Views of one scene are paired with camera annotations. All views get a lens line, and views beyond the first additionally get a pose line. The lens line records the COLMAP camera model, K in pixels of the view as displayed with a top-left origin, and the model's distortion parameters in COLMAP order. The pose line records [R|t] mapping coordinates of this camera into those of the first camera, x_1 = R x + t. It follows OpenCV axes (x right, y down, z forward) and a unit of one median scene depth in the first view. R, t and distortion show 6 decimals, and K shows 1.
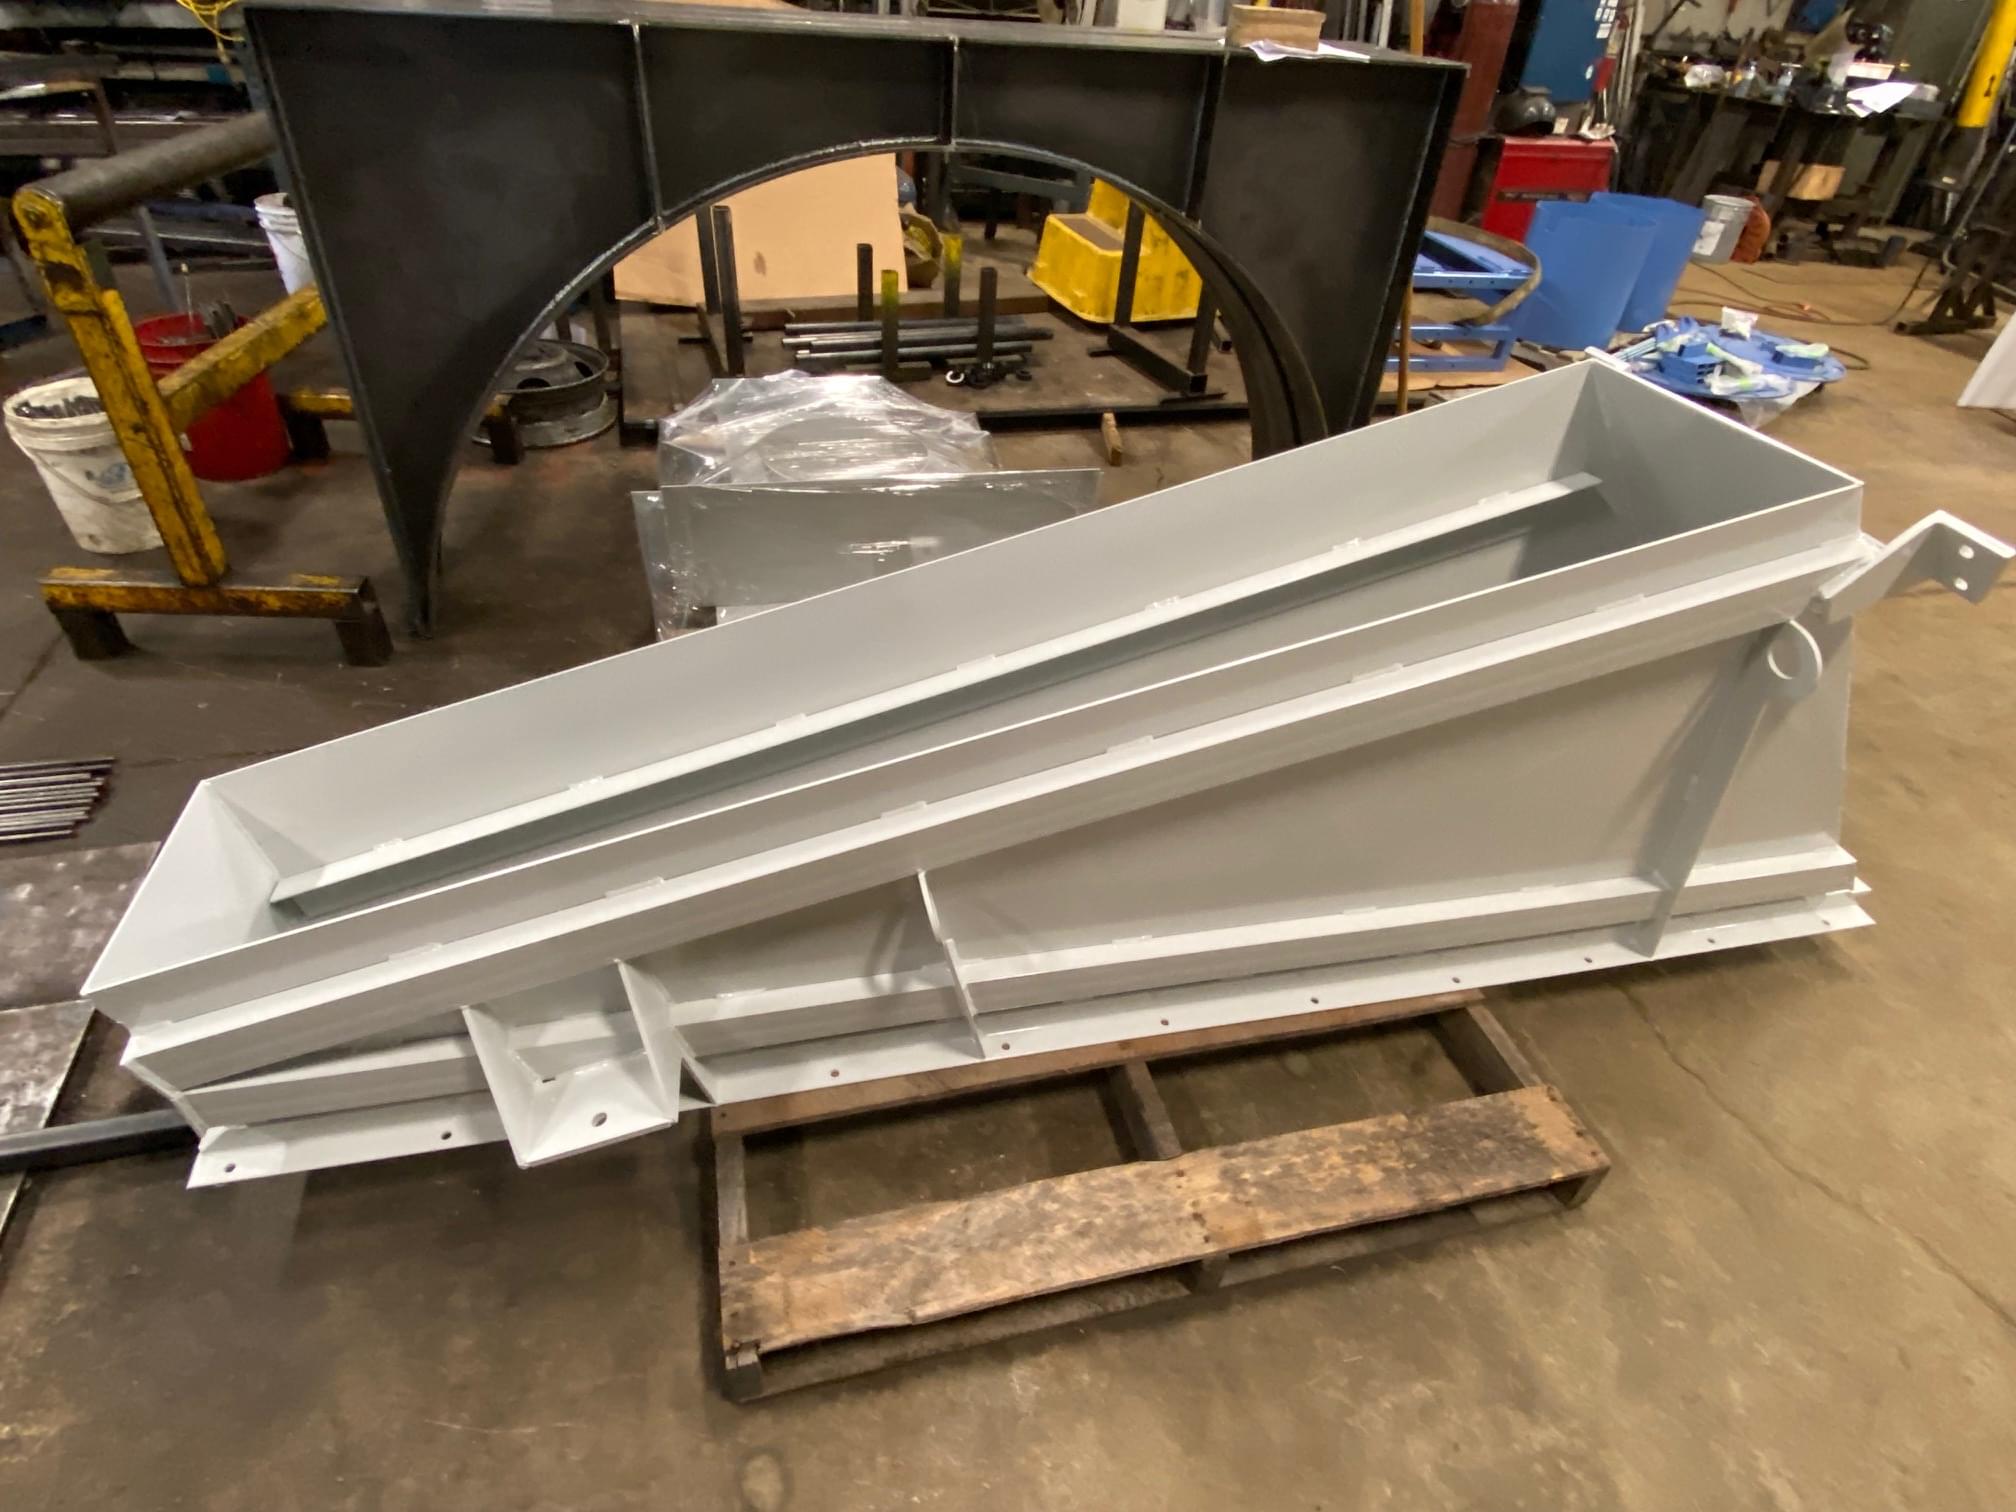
lens RADIAL K [[1068.1, 0, 1002.0], [0, 1068.1, 753.7], [0, 0, 1]] dist [0.019072, -0.022864]
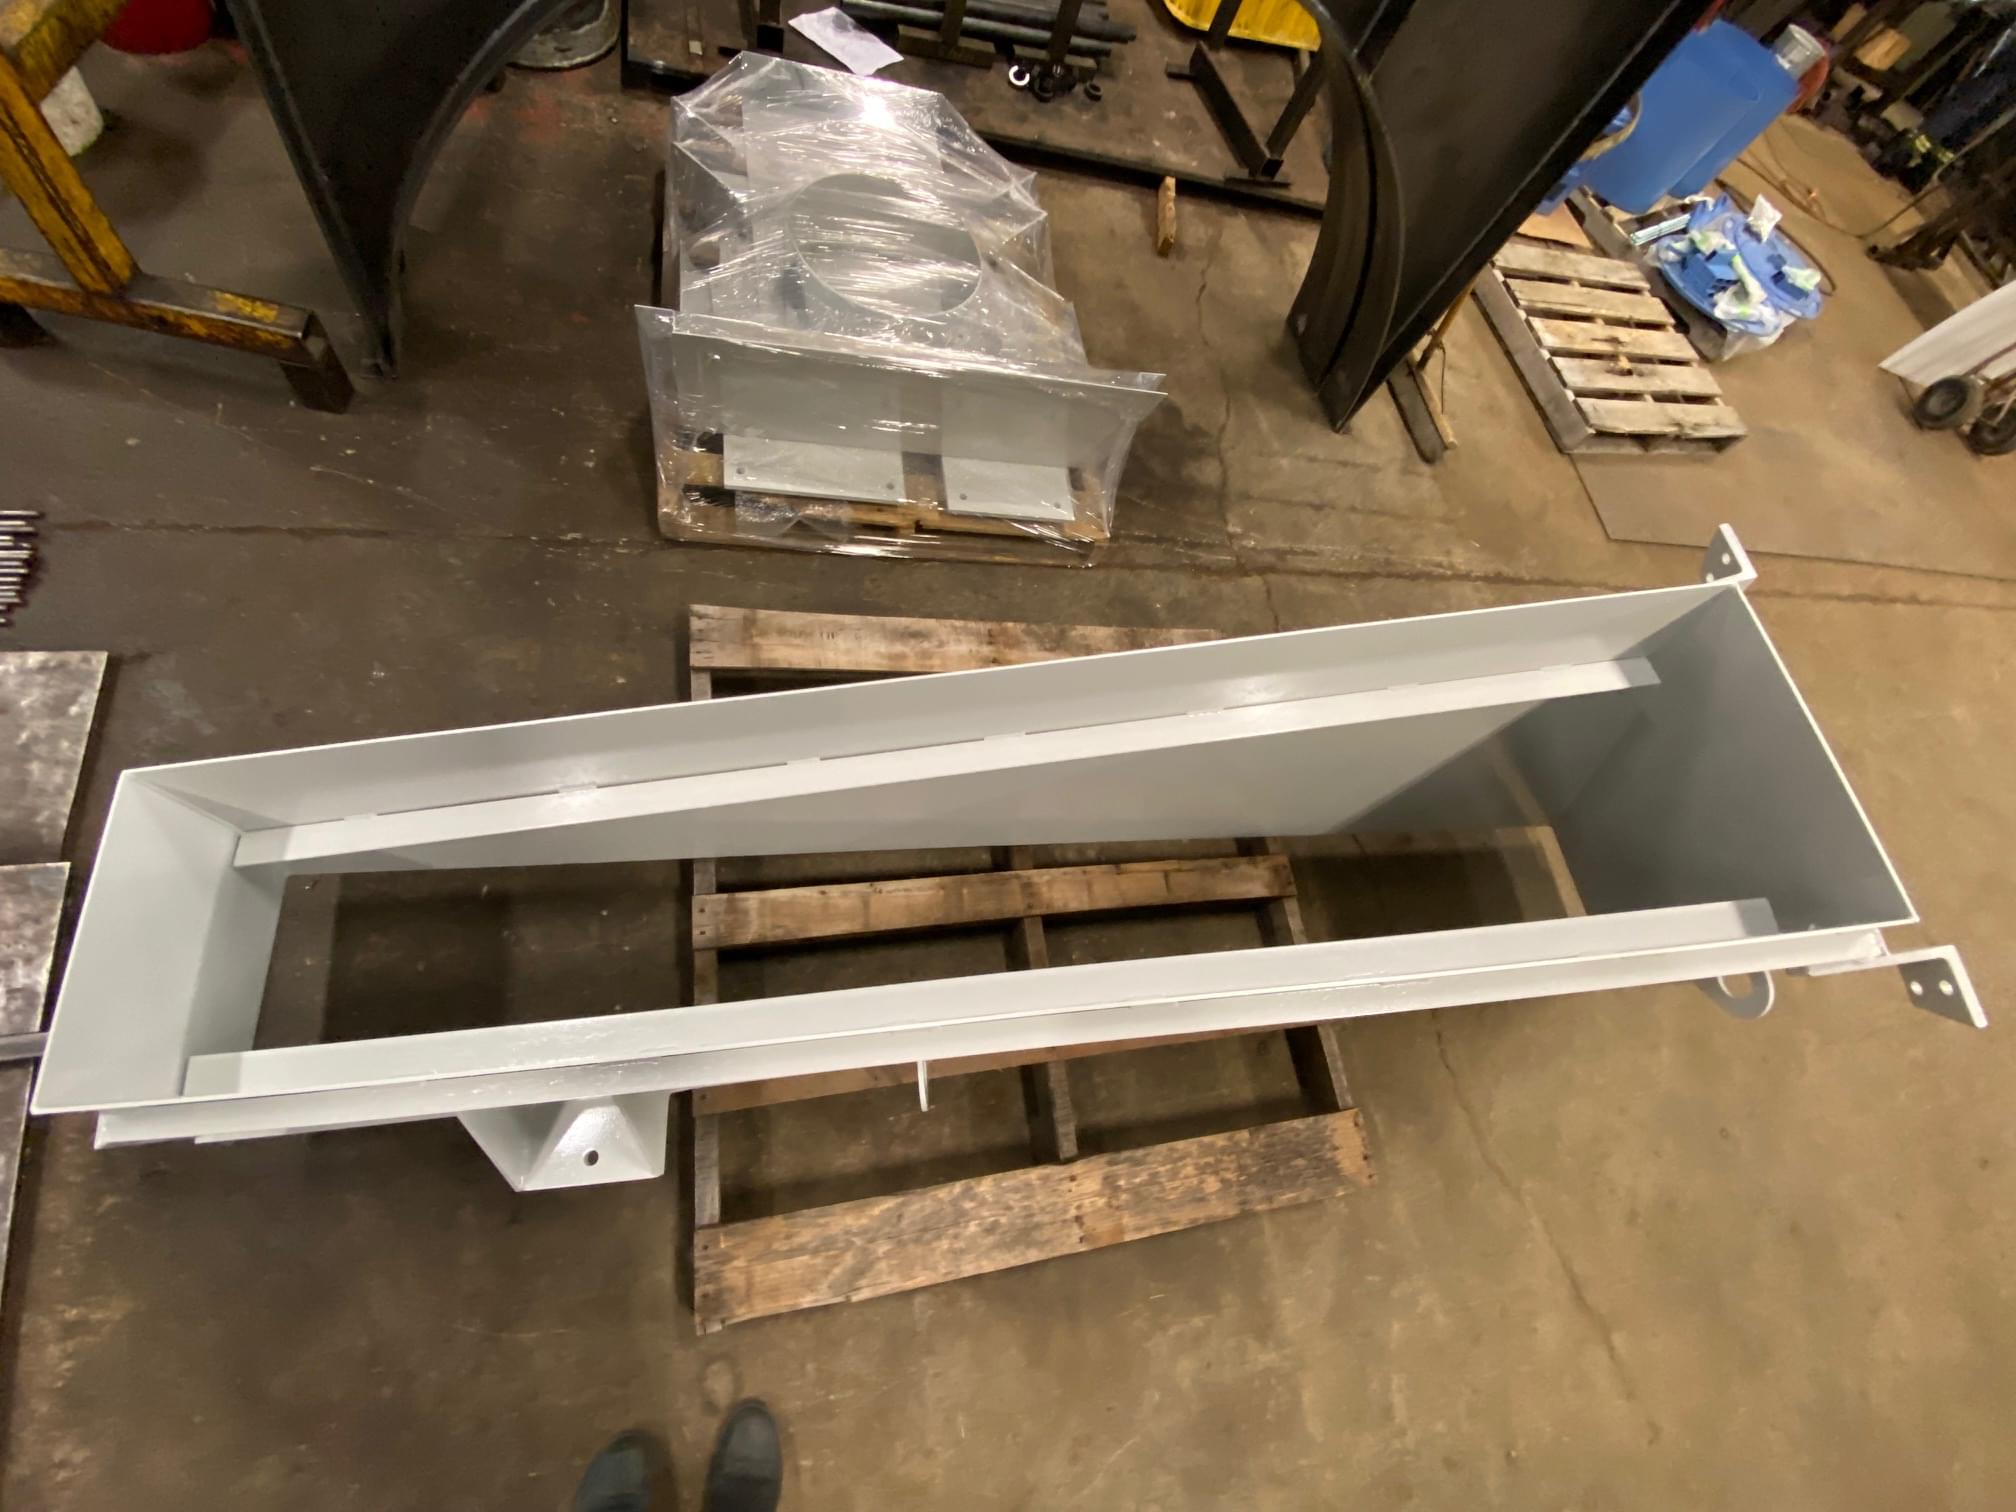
lens RADIAL K [[819.4, 0, 1008.0], [0, 819.4, 756.0], [0, 0, 1]] dist [0.008484, -0.015841]
pose [[0.970606, 0.182841, 0.156501, -0.151333], [-0.234729, 0.862788, 0.447772, -0.456260], [-0.053156, -0.471345, 0.880345, 0.389826]]
